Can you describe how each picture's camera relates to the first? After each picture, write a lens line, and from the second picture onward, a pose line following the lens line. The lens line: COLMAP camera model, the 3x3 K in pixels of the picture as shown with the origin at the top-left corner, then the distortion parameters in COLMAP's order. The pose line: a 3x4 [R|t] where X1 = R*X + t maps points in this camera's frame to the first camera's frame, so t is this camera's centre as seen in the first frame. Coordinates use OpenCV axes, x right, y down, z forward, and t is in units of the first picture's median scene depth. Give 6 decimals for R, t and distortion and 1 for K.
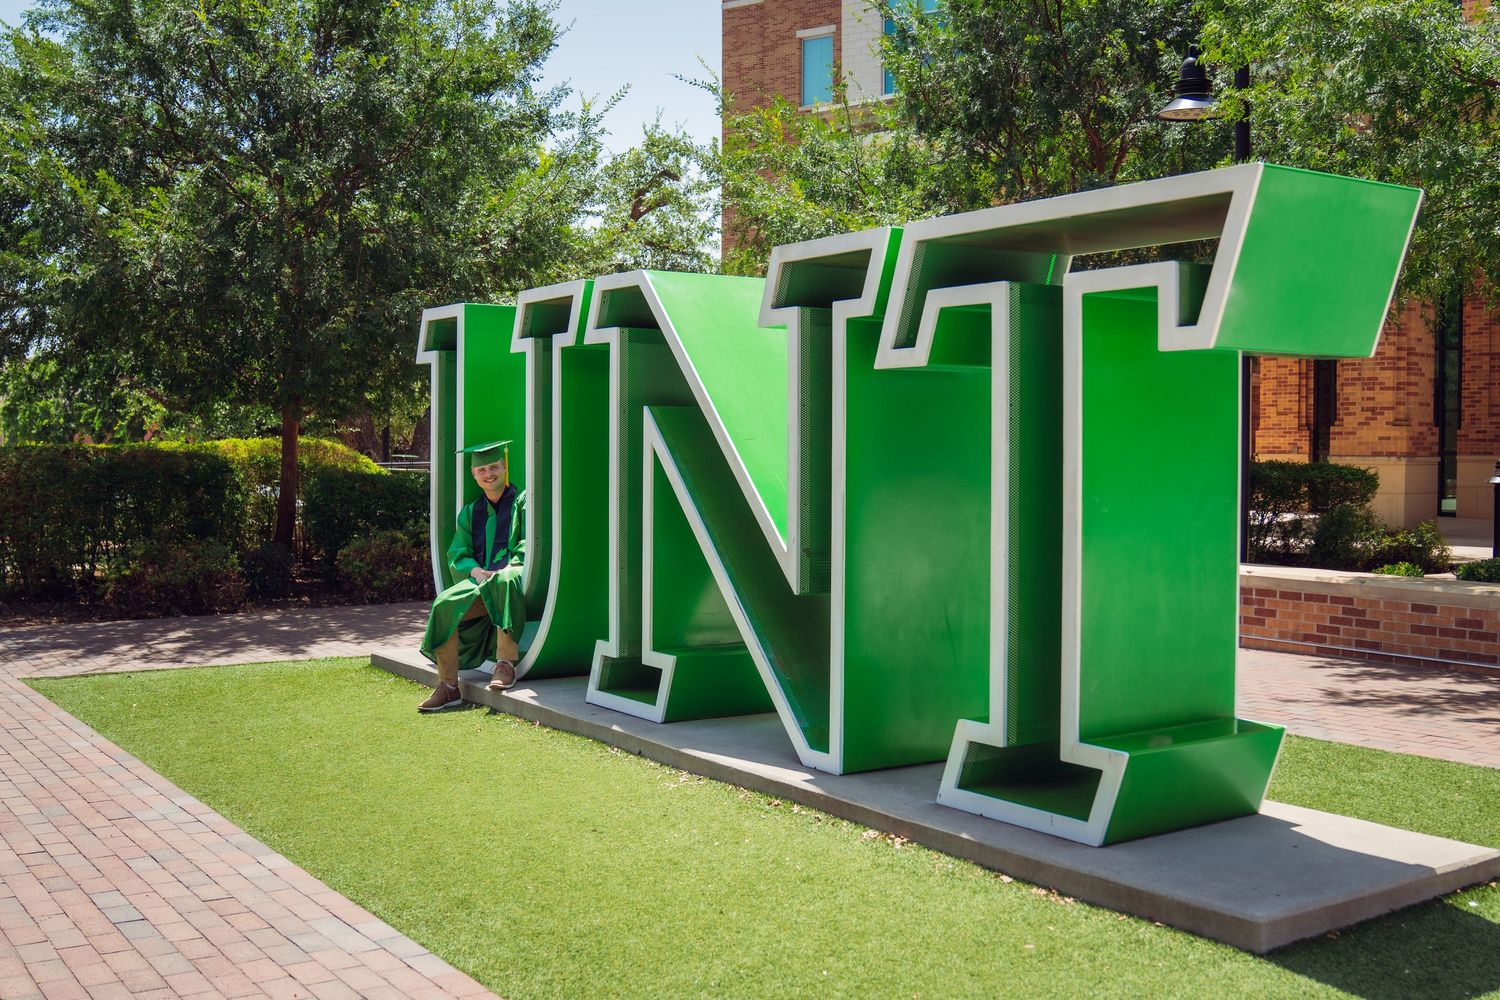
lens RADIAL K [[1630.5, 0, 783.5], [0, 1630.5, 499.4], [0, 0, 1]] dist [-0.121067, 0.009505]
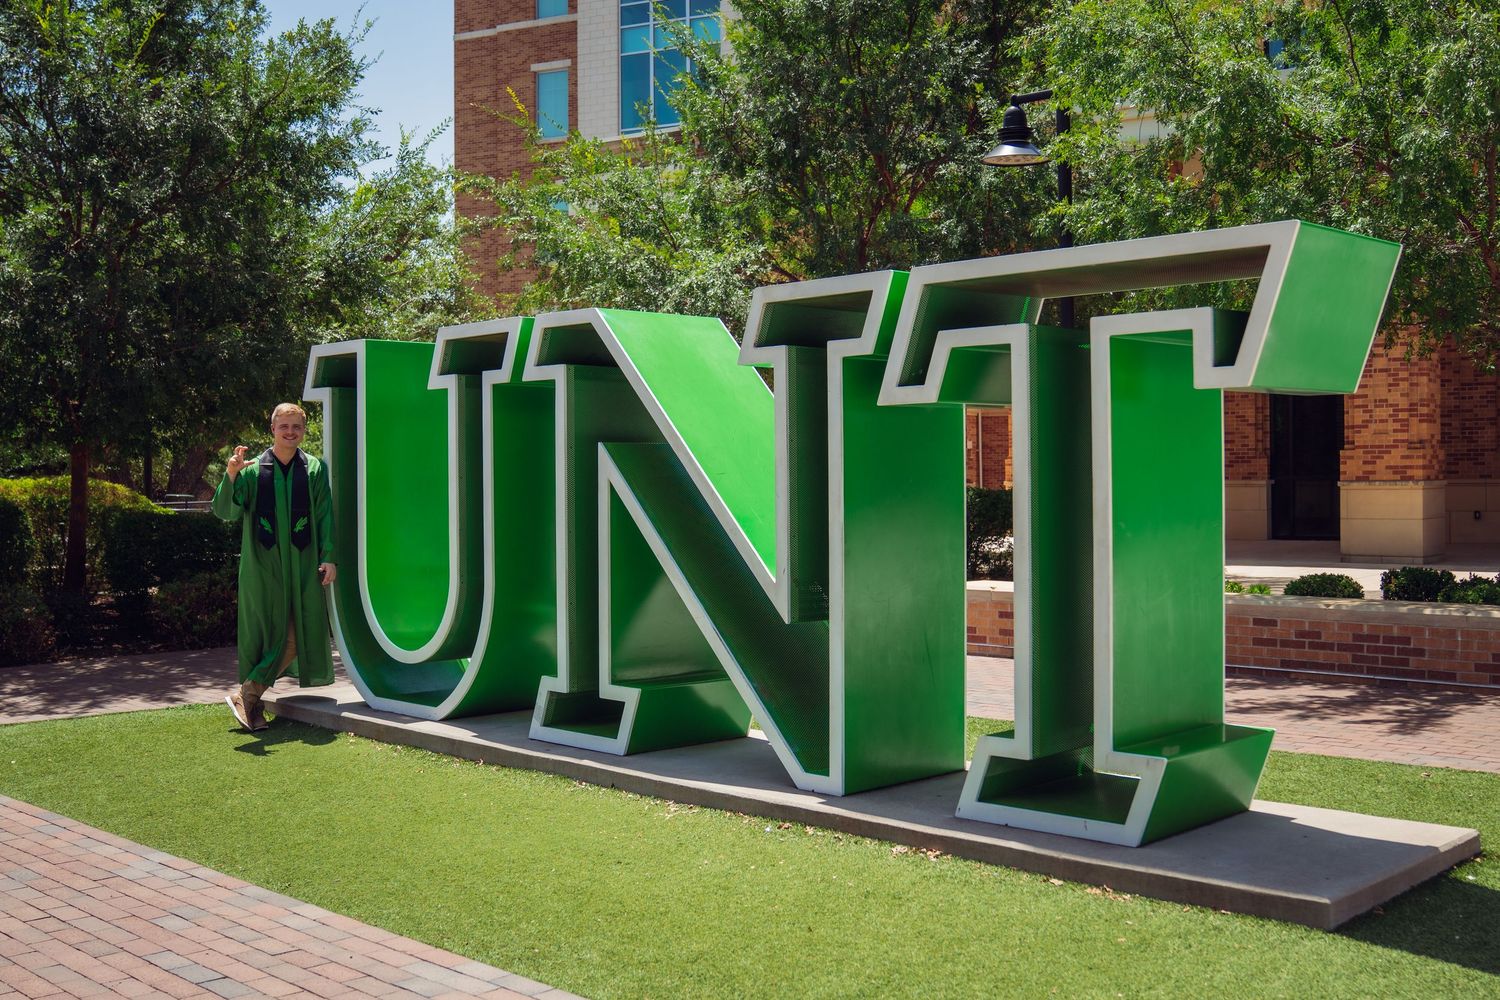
lens RADIAL K [[1630.5, 0, 783.5], [0, 1630.5, 499.4], [0, 0, 1]] dist [-0.121067, 0.009505]
pose [[0.981476, -0.014578, 0.191032, -0.188796], [0.018347, 0.999670, -0.017977, -0.001876], [-0.190707, 0.021149, 0.981419, -0.014826]]
